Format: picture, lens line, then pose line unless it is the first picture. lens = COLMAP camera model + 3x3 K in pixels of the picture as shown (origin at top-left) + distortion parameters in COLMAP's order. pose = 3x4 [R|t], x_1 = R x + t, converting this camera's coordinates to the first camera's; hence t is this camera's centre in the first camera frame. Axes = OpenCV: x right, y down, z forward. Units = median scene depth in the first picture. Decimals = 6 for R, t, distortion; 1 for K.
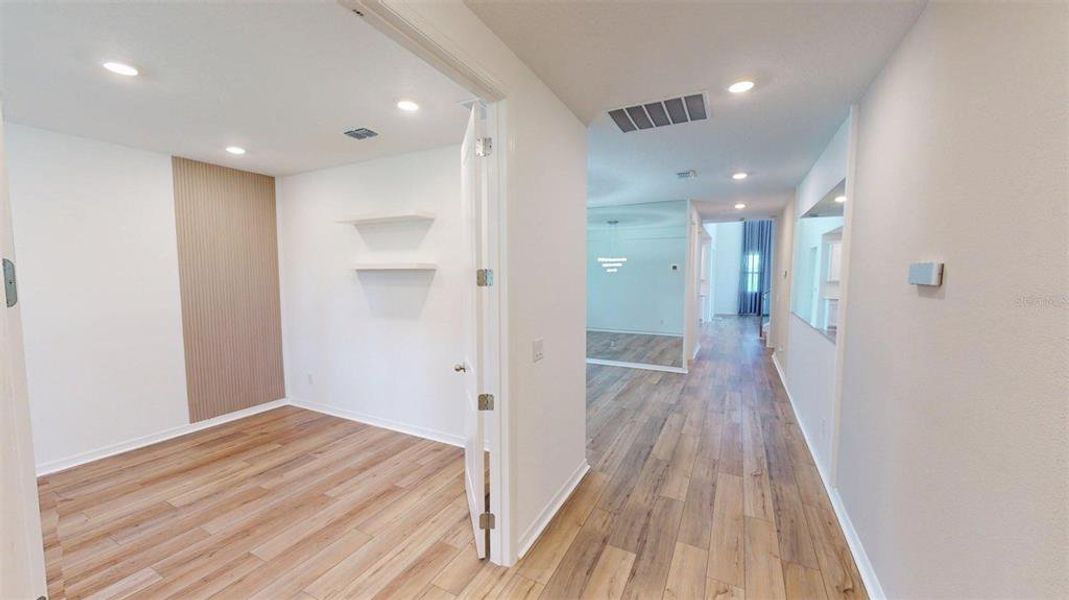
lens RADIAL K [[389.0, 0, 531.5], [0, 389.0, 301.2], [0, 0, 1]] dist [-0.003159, 0.000055]
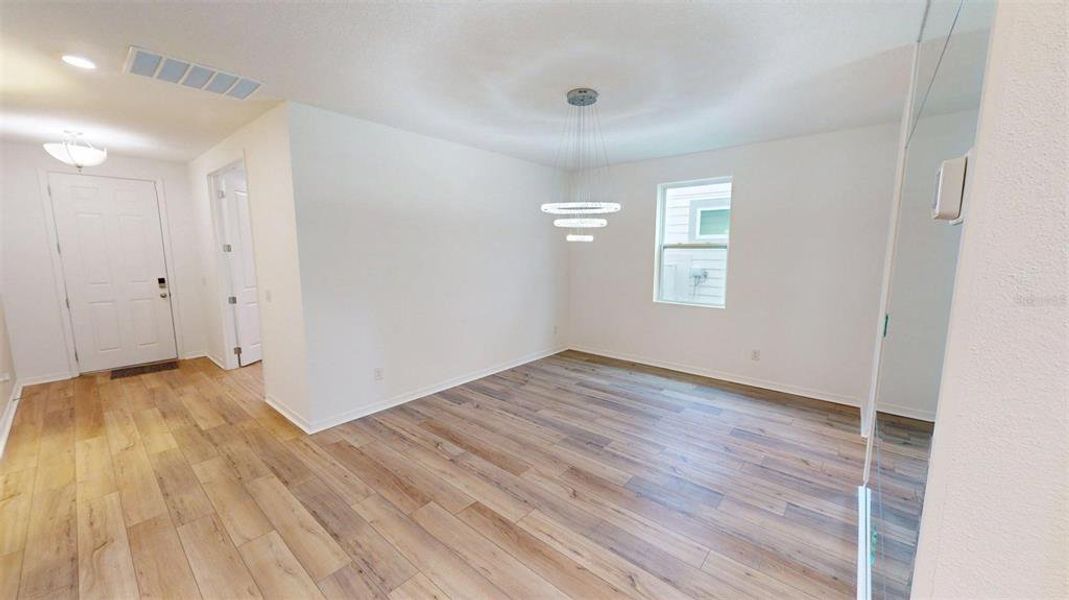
lens RADIAL K [[389.0, 0, 535.7], [0, 389.0, 300.8], [0, 0, 1]] dist [-0.003159, 0.000055]
pose [[-0.206852, 0.130481, -0.969632, 0.586488], [-0.070490, 0.986504, 0.147789, -0.071191], [0.975830, 0.098920, -0.194863, 1.048215]]
